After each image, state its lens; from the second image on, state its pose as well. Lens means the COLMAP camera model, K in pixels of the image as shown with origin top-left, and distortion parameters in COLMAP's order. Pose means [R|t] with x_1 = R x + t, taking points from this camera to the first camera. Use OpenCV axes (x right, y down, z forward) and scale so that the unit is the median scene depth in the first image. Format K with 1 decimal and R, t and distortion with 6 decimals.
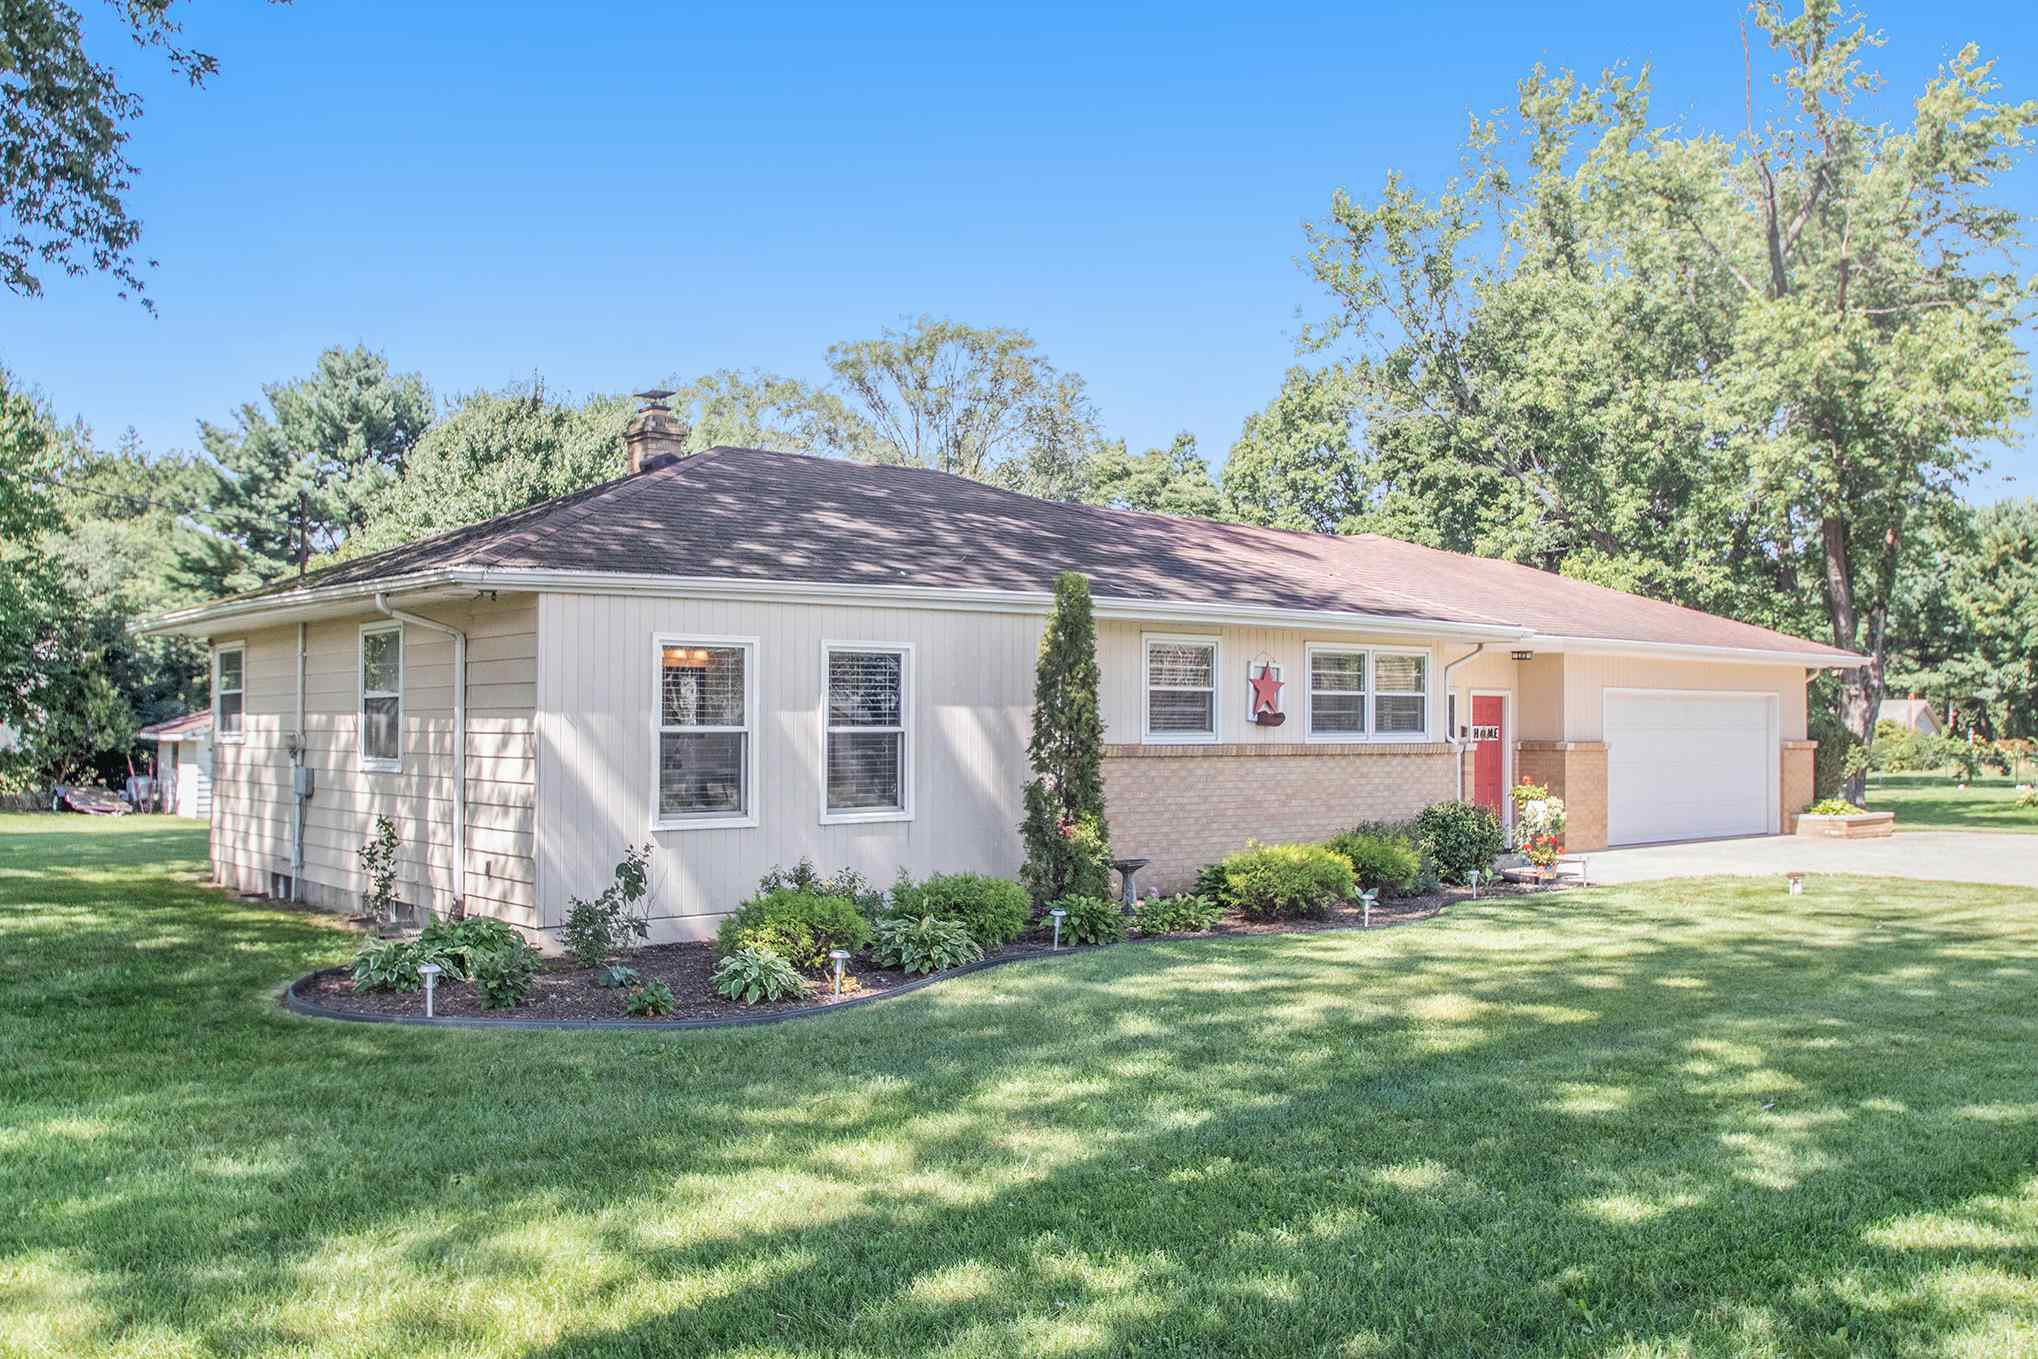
lens RADIAL K [[1680.0, 0, 1019.0], [0, 1680.0, 679.5], [0, 0, 1]] dist [0.001907, 0.000170]
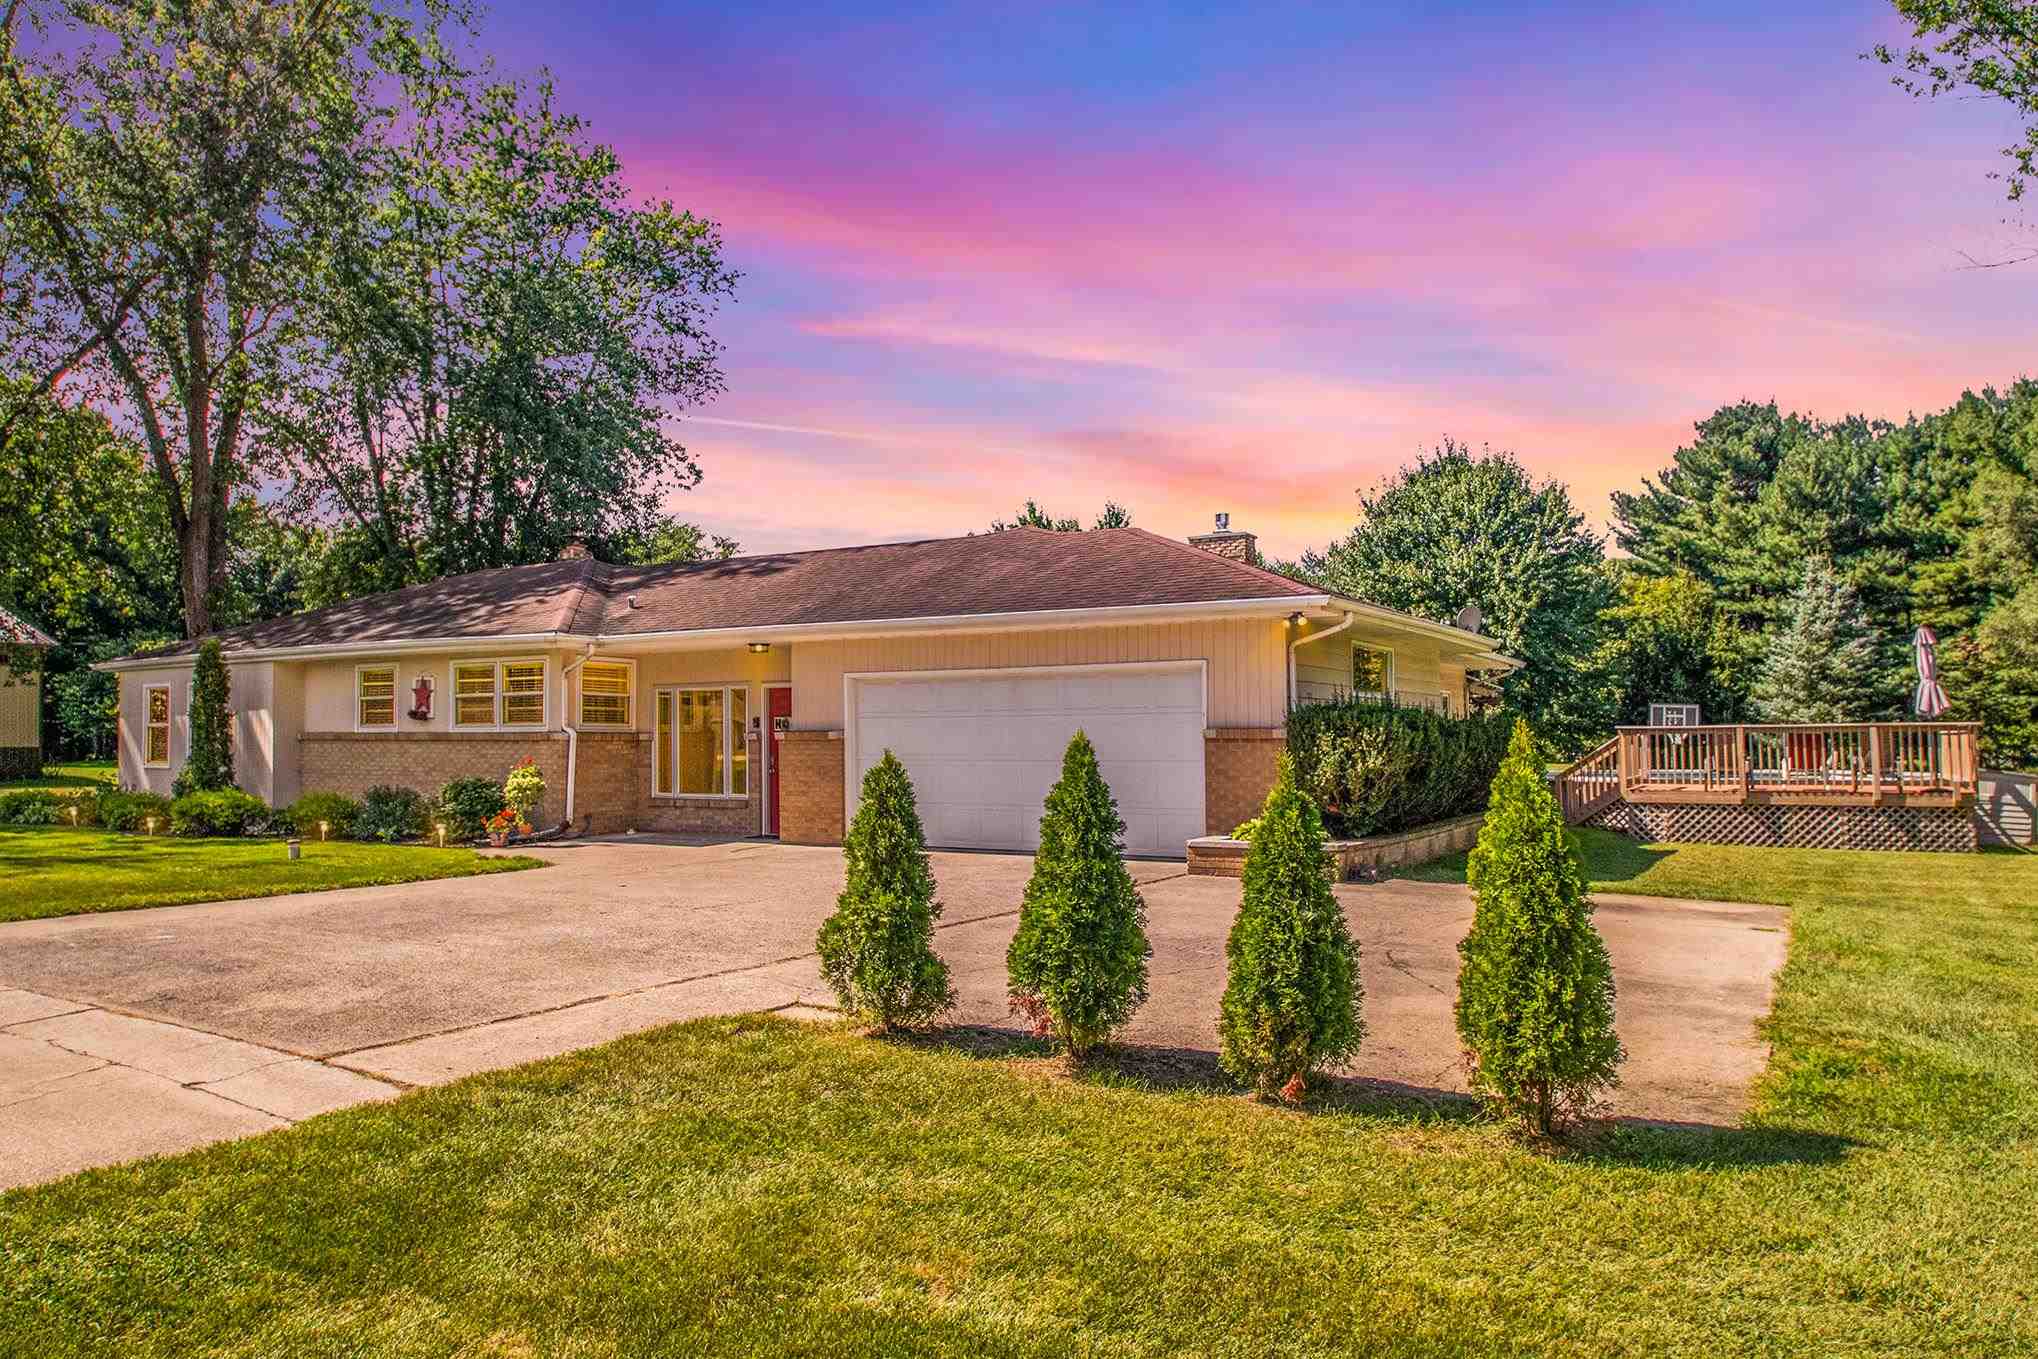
lens RADIAL K [[1291.7, 0, 1019.0], [0, 1291.7, 679.5], [0, 0, 1]] dist [-0.022569, -0.000406]
pose [[0.327299, -0.042170, -0.943979, 1.348511], [0.030469, 0.998955, -0.034062, 0.045425], [0.944429, -0.017614, 0.328242, 1.090963]]
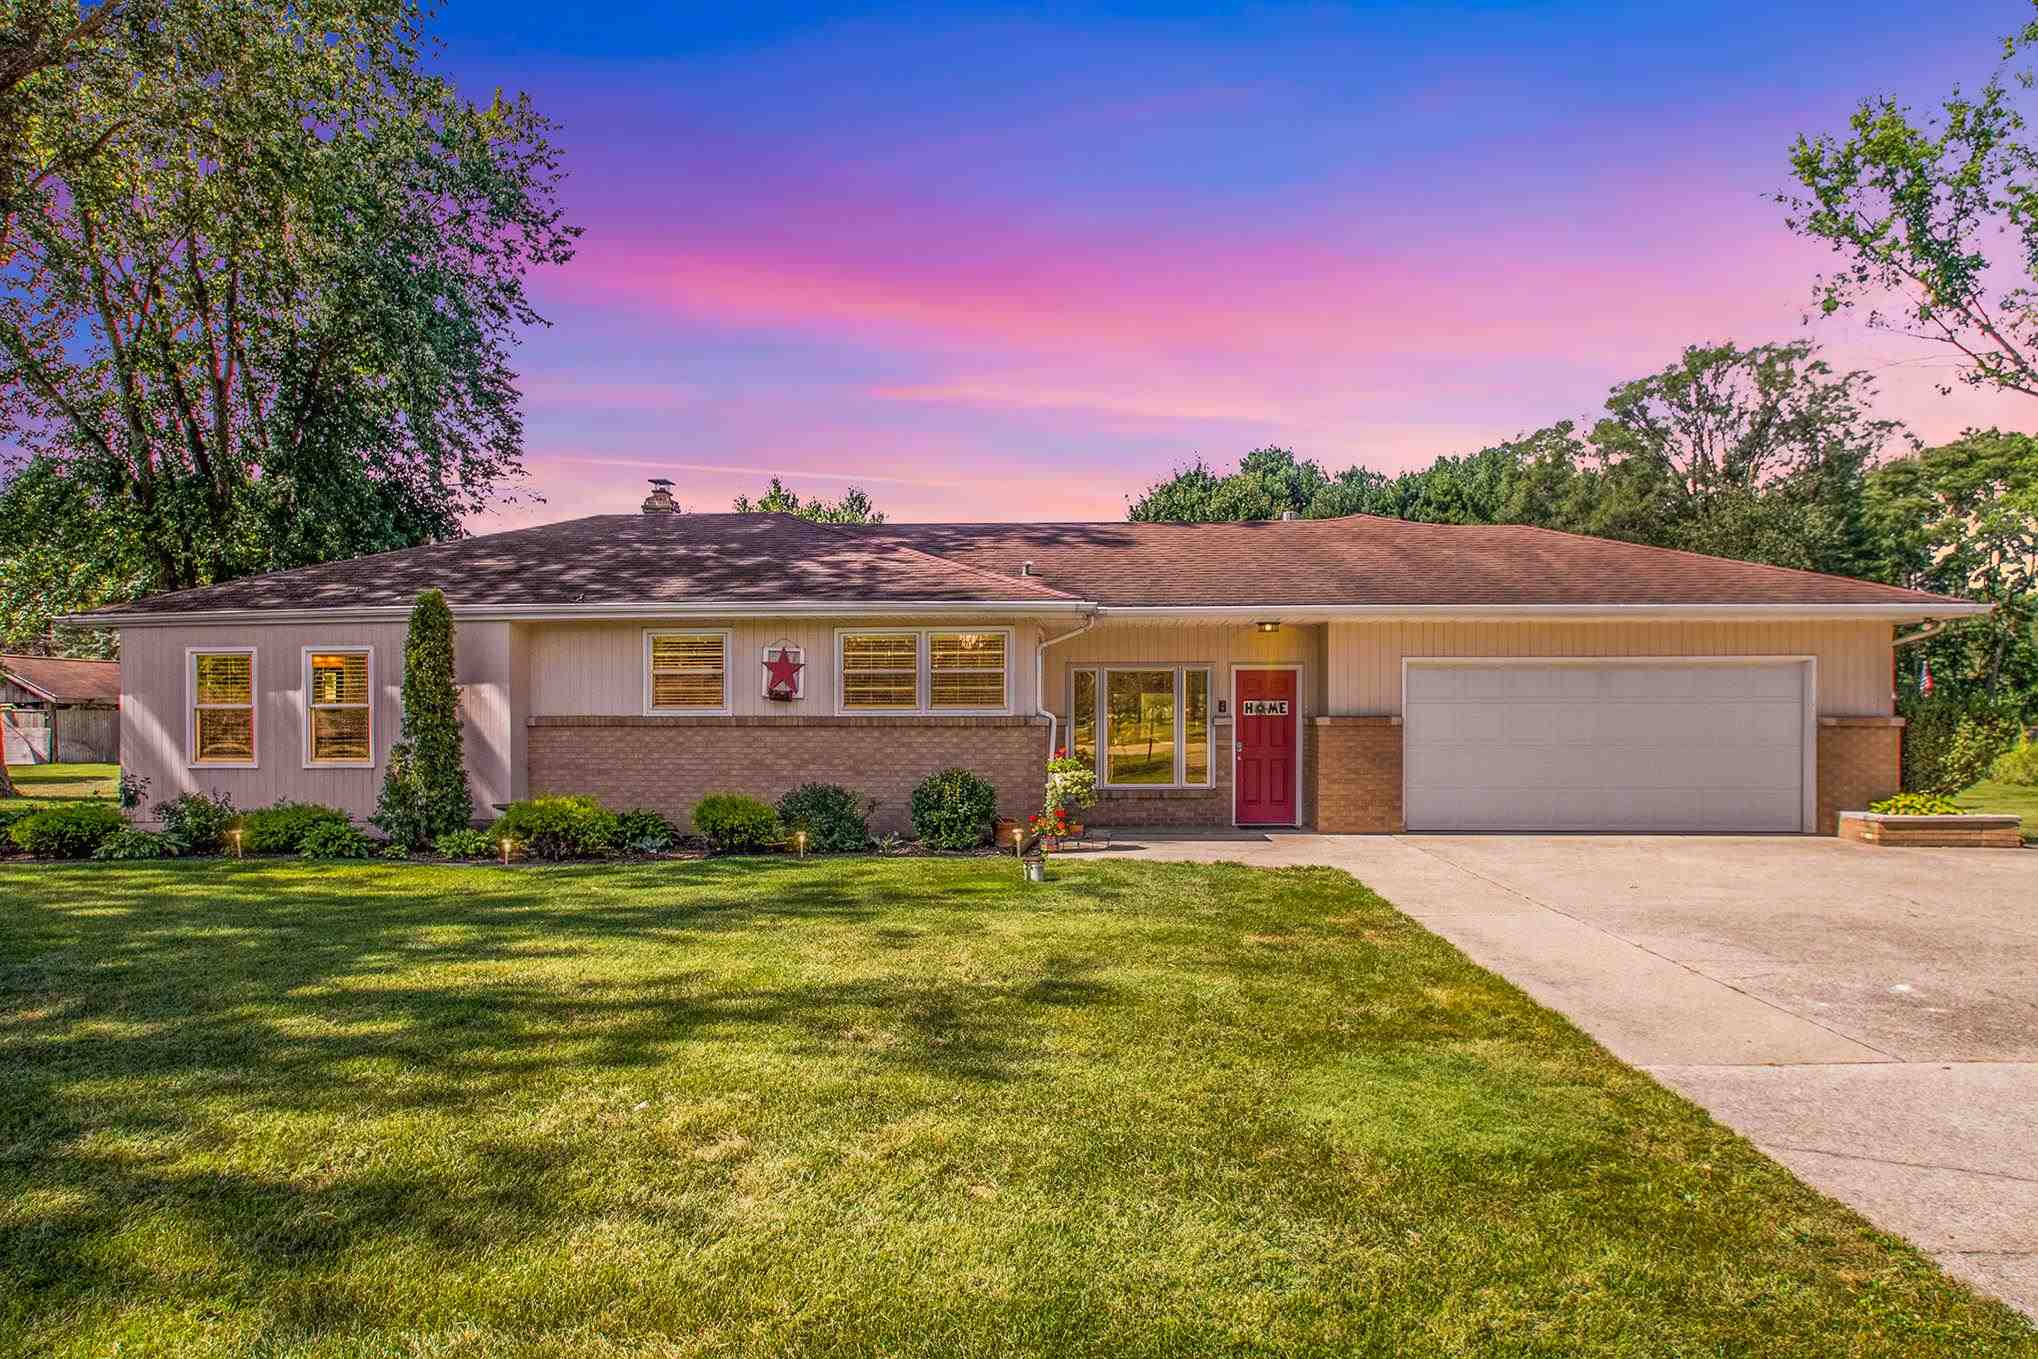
lens RADIAL K [[1240.4, 0, 1018.0], [0, 1240.4, 726.6], [0, 0, 1]] dist [-0.000335, 0.000027]
pose [[0.720046, 0.001432, -0.693924, 0.851217], [0.021834, 0.999456, 0.024718, 0.026812], [0.693582, -0.032949, 0.719624, 0.465837]]
